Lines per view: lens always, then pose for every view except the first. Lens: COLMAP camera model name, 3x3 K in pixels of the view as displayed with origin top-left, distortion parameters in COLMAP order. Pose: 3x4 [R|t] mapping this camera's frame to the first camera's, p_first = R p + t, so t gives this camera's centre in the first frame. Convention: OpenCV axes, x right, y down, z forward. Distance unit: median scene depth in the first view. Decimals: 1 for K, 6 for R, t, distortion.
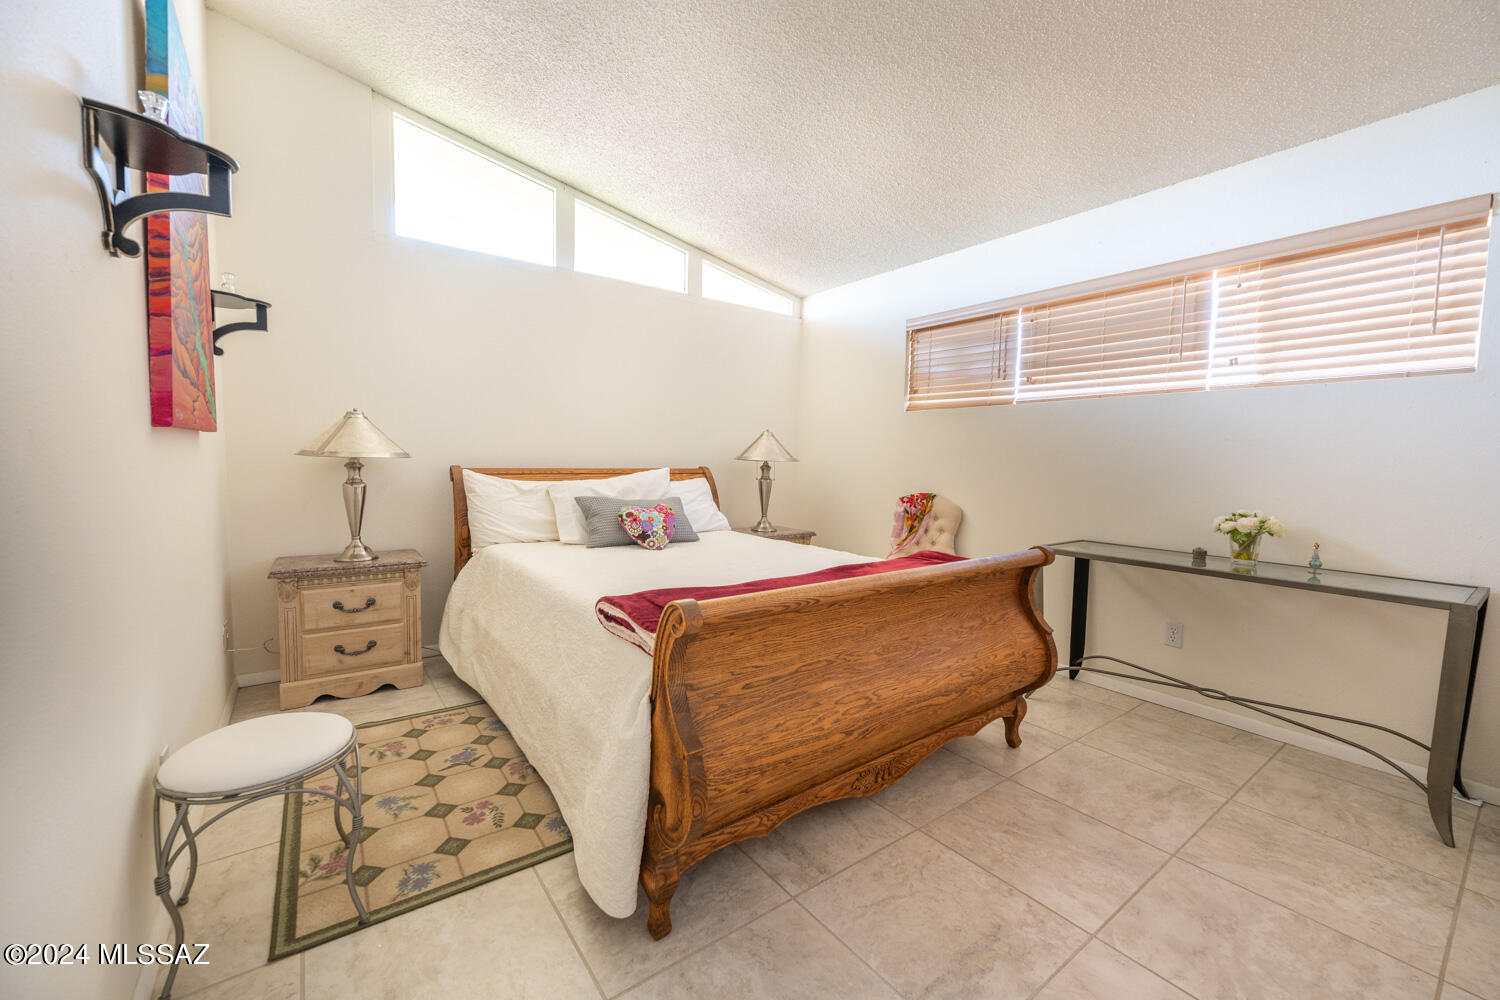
lens RADIAL K [[600.8, 0, 750.0], [0, 600.8, 500.0], [0, 0, 1]] dist [0.000612, 0.000113]
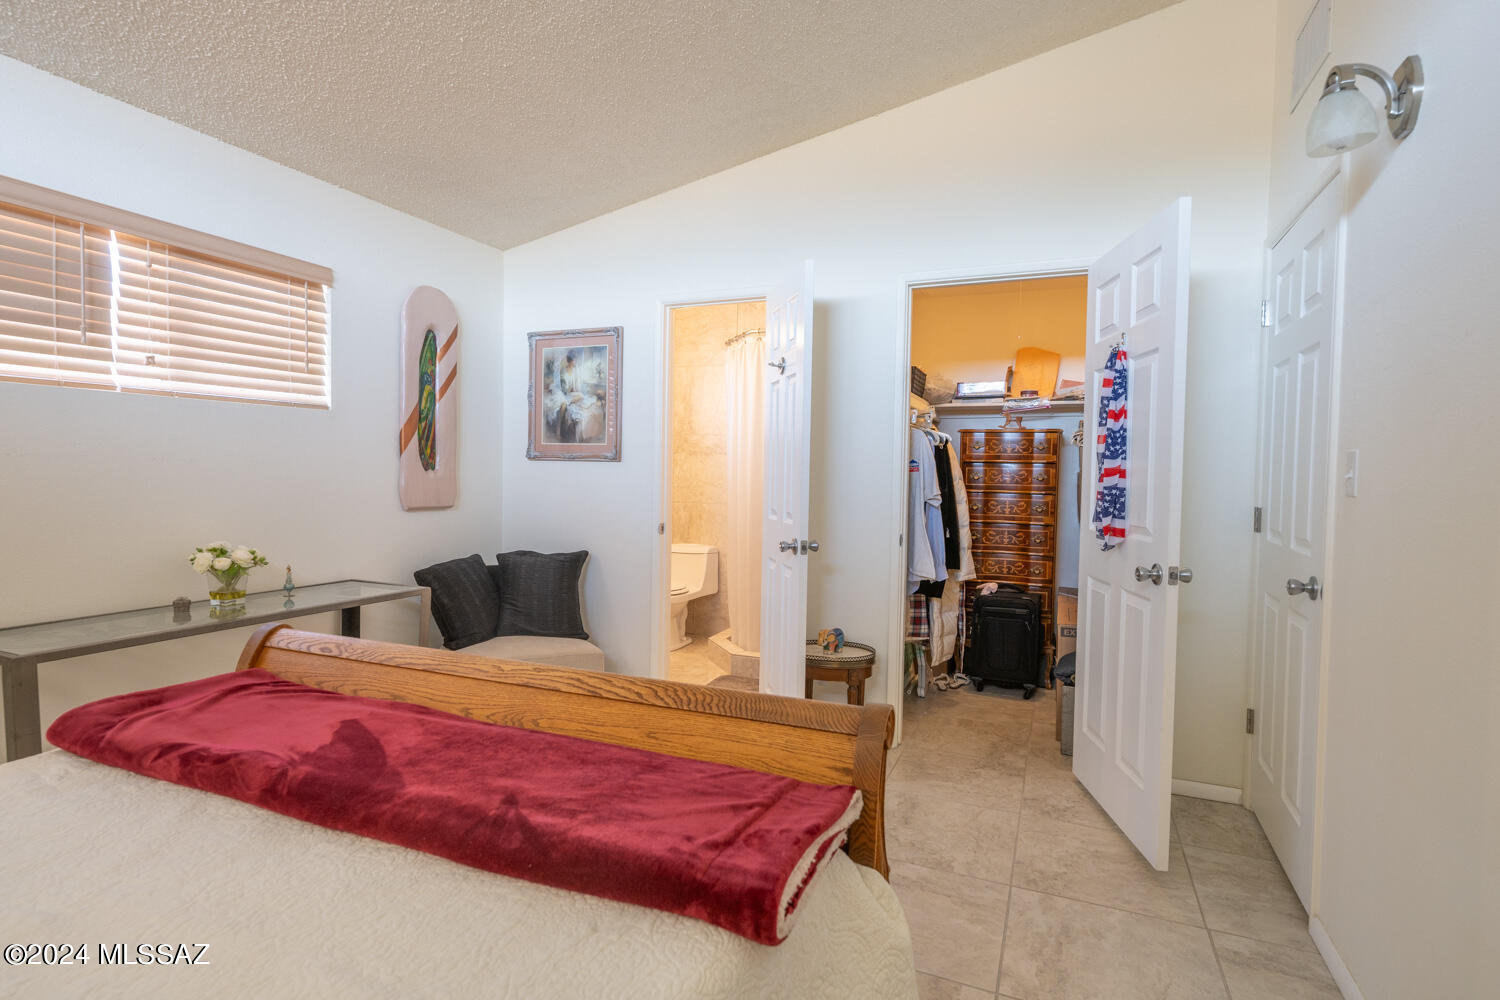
lens RADIAL K [[747.7, 0, 750.0], [0, 747.7, 500.0], [0, 0, 1]] dist [-0.016250, -0.000152]
pose [[-0.525272, -0.058817, 0.848899, -0.436740], [0.035582, 0.995218, 0.090971, -0.105336], [-0.850190, 0.077990, -0.520667, 0.834398]]
